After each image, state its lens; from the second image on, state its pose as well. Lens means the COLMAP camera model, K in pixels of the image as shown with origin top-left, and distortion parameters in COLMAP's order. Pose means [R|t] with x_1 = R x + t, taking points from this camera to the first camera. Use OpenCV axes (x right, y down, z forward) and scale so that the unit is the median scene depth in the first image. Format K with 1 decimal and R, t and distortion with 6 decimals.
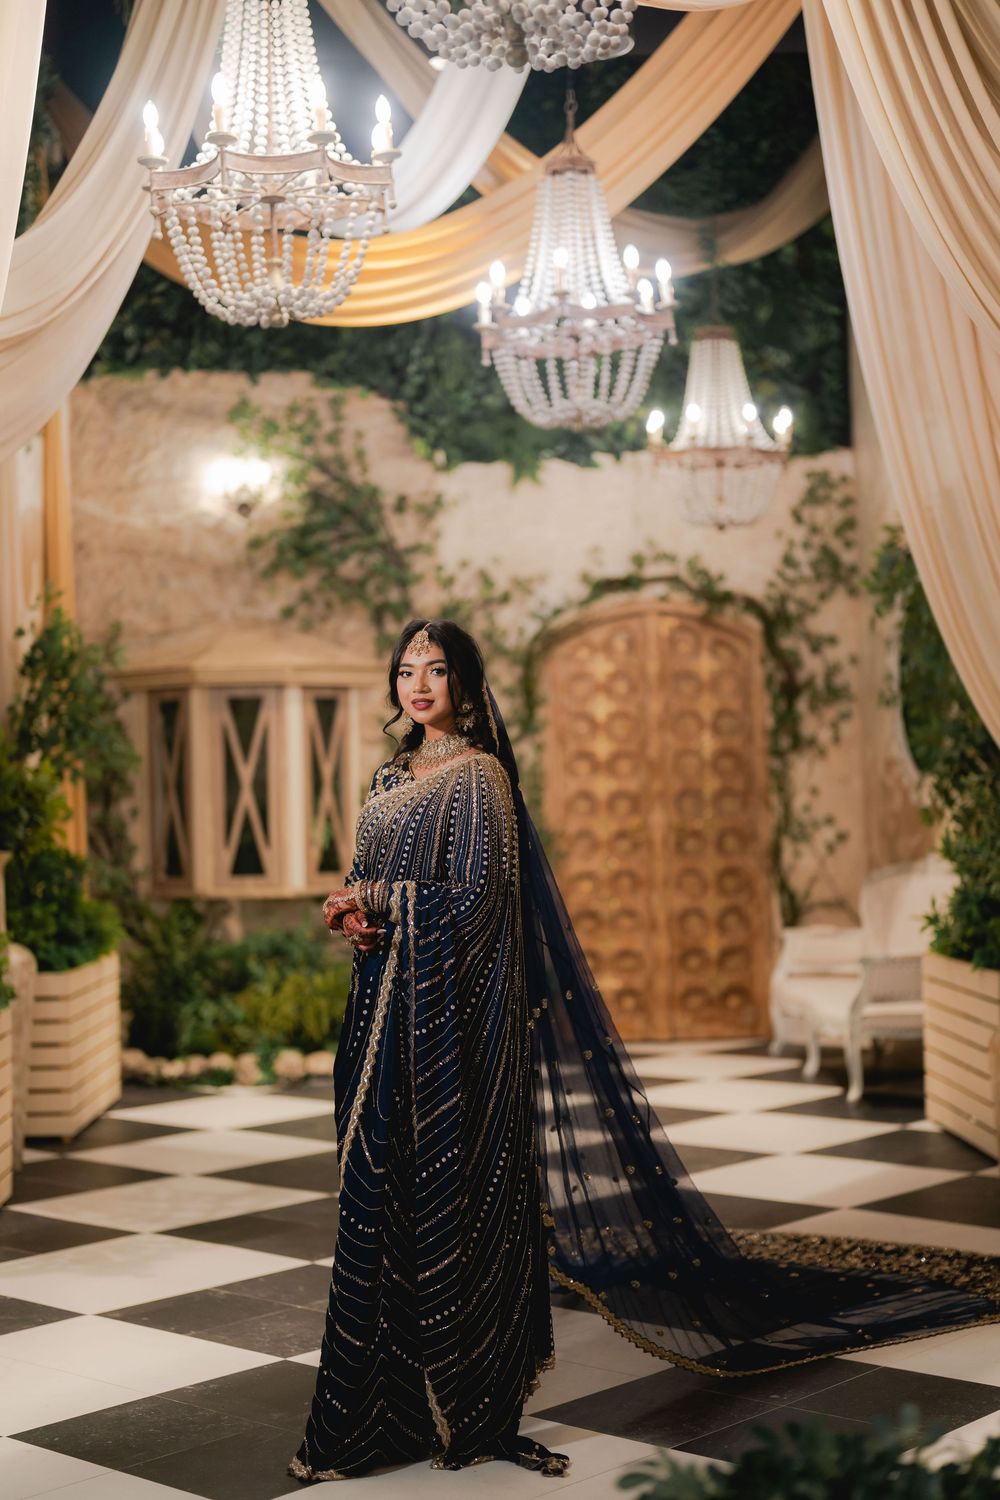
lens RADIAL K [[2221.3, 0, 535.6], [0, 2221.3, 784.8], [0, 0, 1]] dist [-0.004125, 0.111271]
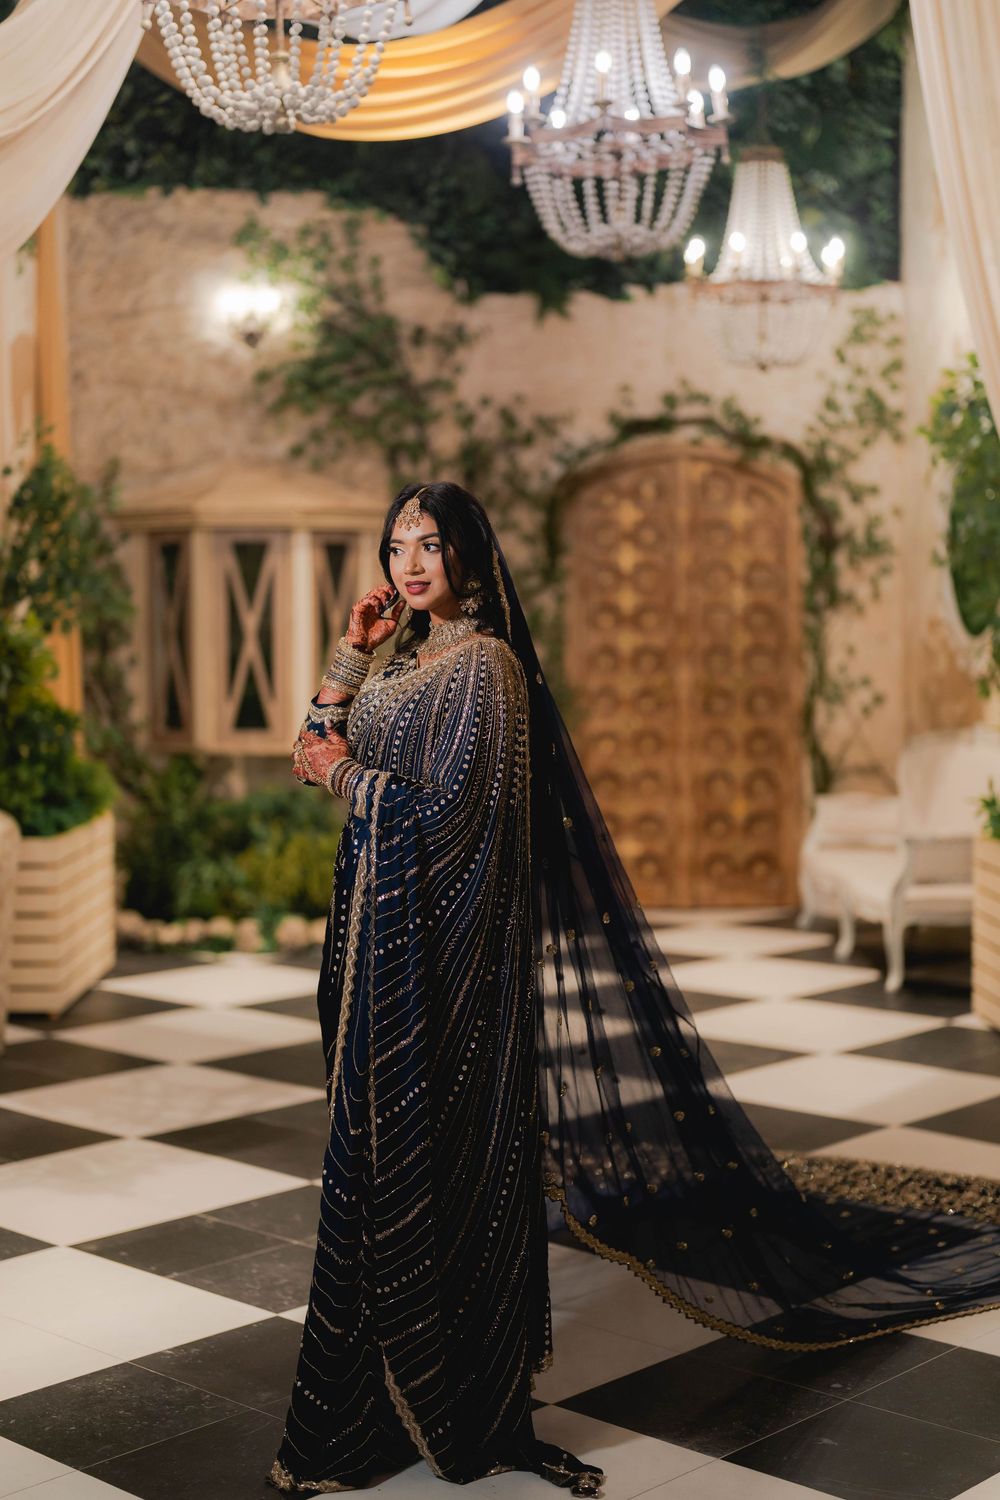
lens RADIAL K [[2138.5, 0, 500.0], [0, 2138.5, 750.0], [0, 0, 1]] dist [0.003521, 0.050164]
pose [[0.999667, 0.018700, -0.017782, -0.006928], [-0.017469, 0.997599, 0.067020, -0.013521], [0.018993, -0.066687, 0.997593, 0.089004]]
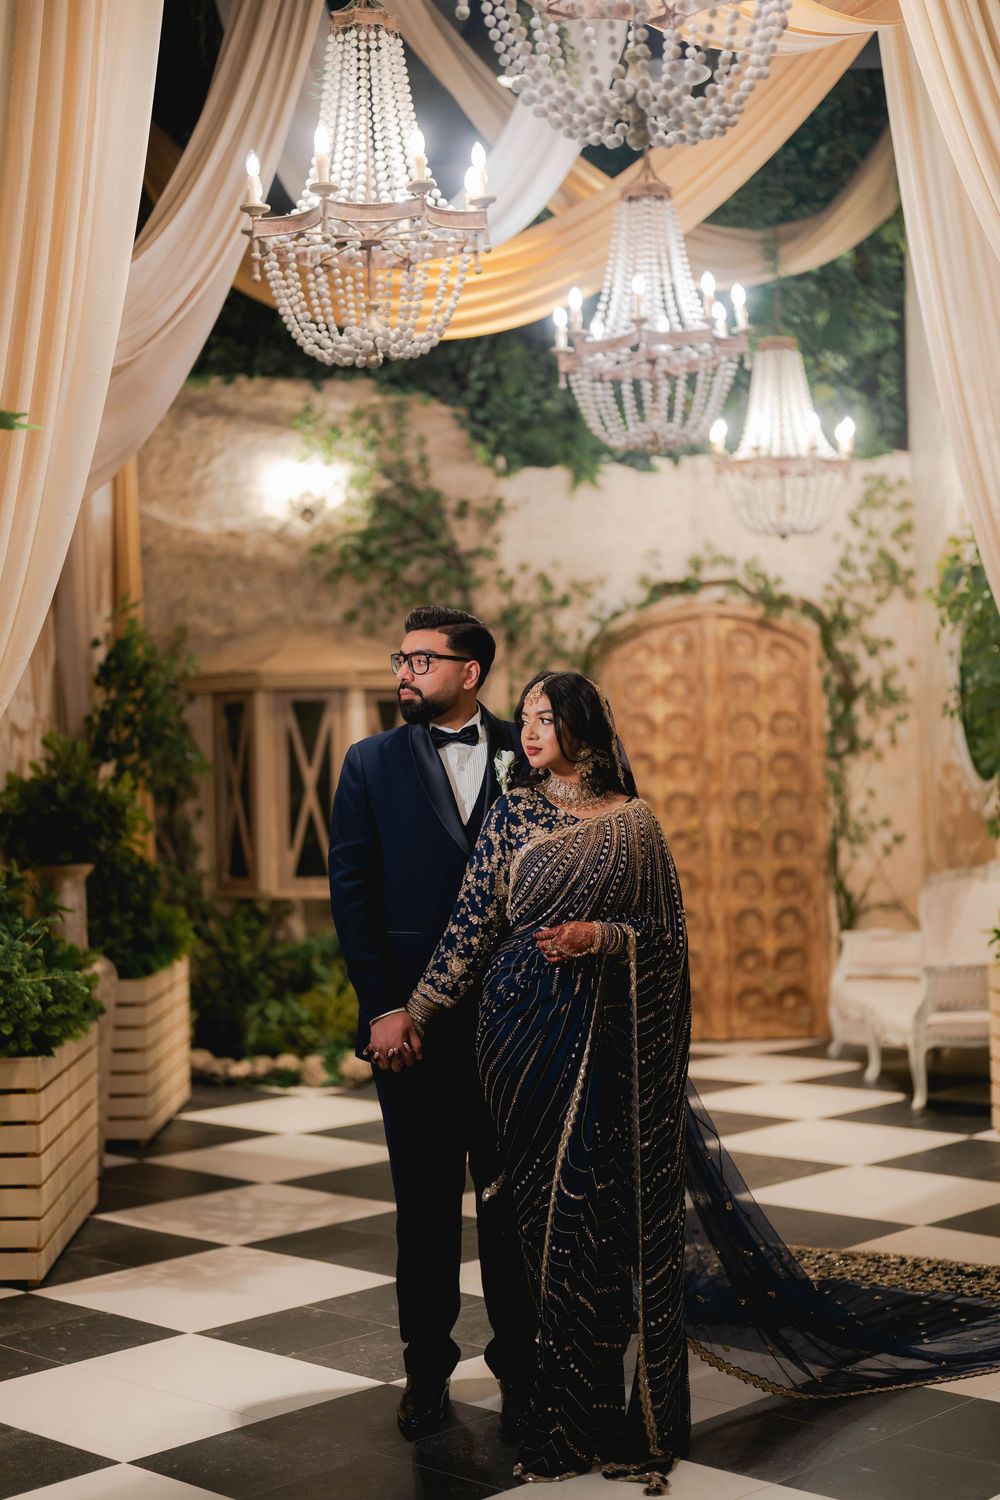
lens RADIAL K [[2228.8, 0, 500.0], [0, 2228.8, 750.0], [0, 0, 1]] dist [0.008871, 0.043813]
pose [[0.999746, 0.001914, -0.022474, -0.020573], [-0.001852, 0.999994, 0.002778, -0.019697], [0.022479, -0.002735, 0.999744, -0.014453]]
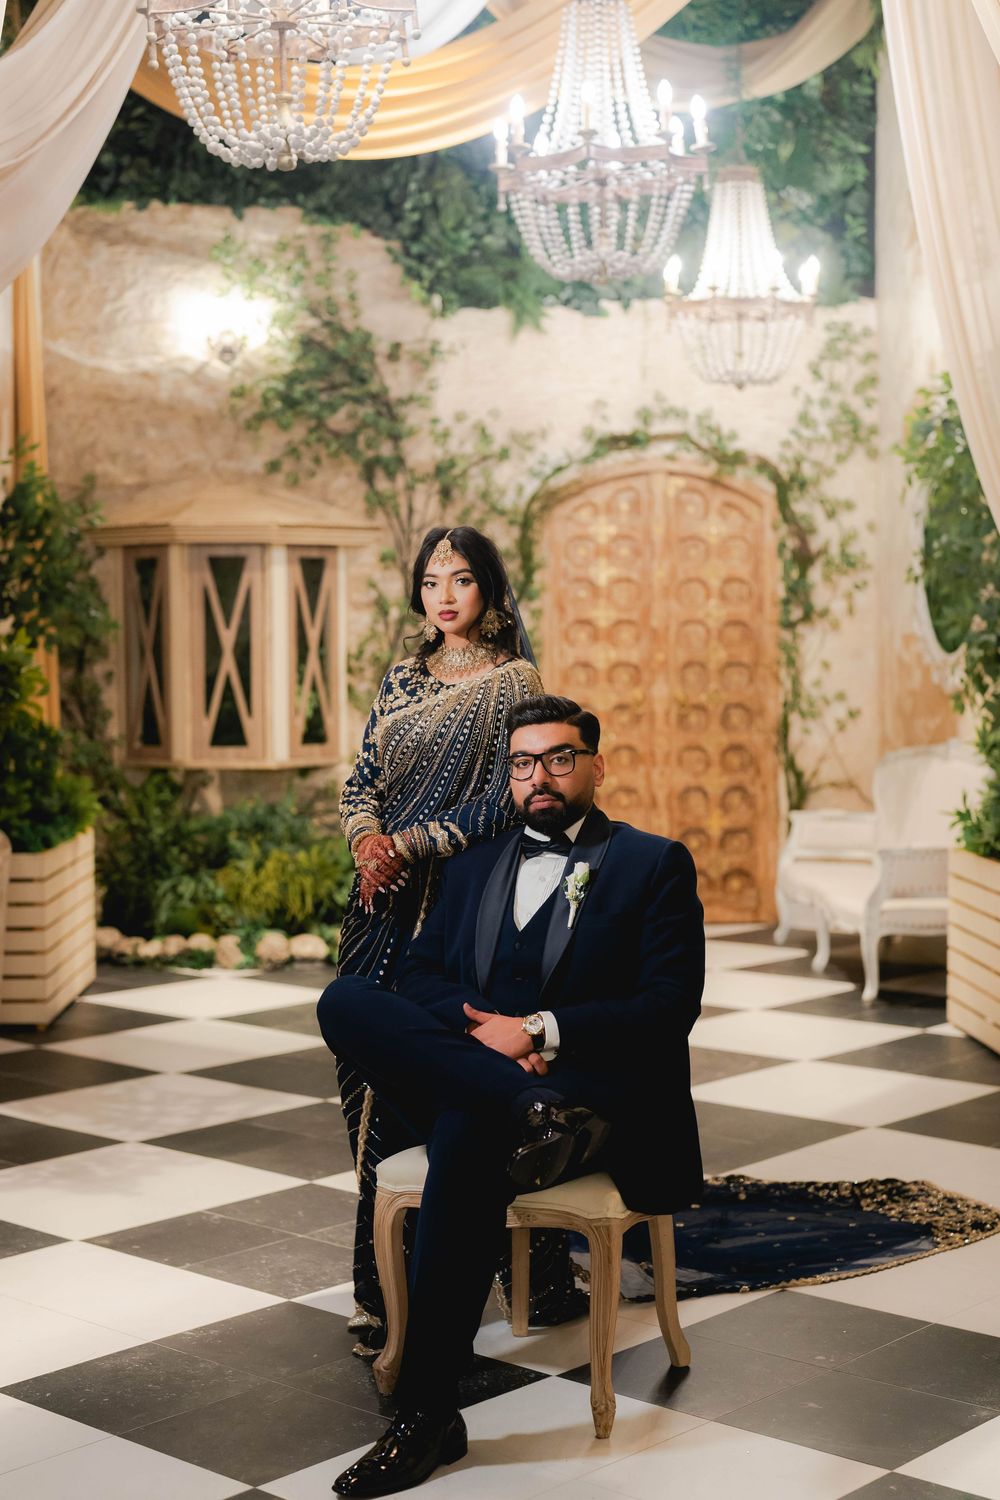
lens RADIAL K [[2248.8, 0, 497.3], [0, 2248.8, 785.9], [0, 0, 1]] dist [0.005237, 0.062827]
pose [[0.999859, 0.016556, 0.002707, -0.016940], [-0.016712, 0.997069, 0.074657, -0.015455], [-0.001463, -0.074691, 0.997206, 0.039991]]
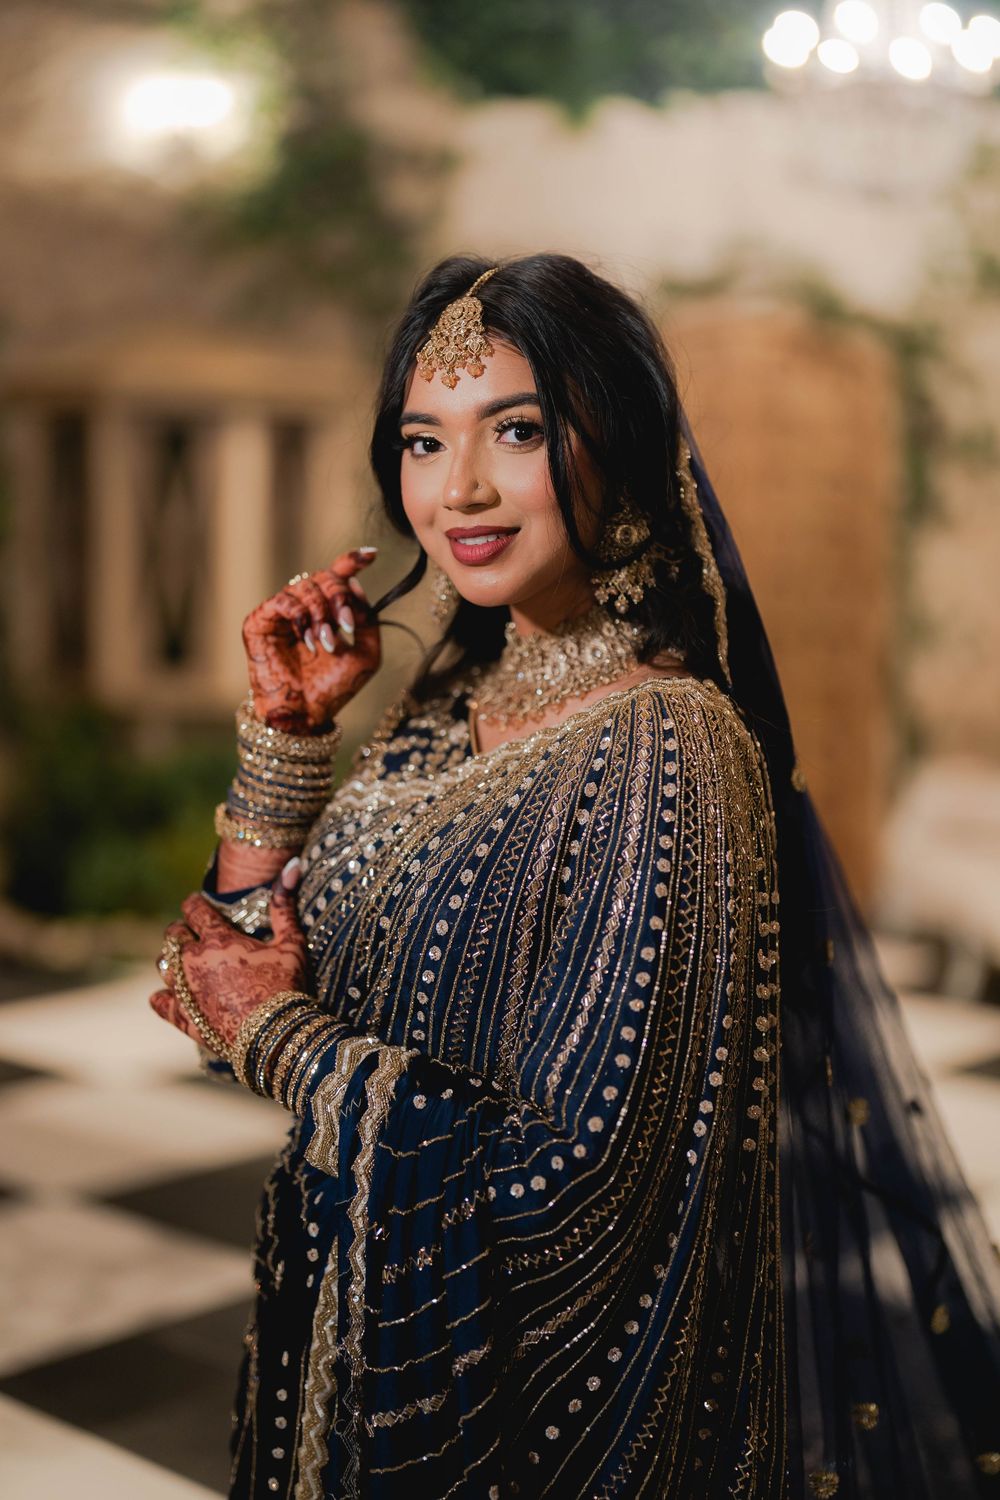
lens RADIAL K [[2248.8, 0, 497.3], [0, 2248.8, 785.9], [0, 0, 1]] dist [0.005237, 0.062827]
pose [[0.999287, 0.037768, -0.000113, -0.021924], [-0.037458, 0.991470, 0.124839, -0.017549], [0.004827, -0.124745, 0.992177, 0.258446]]
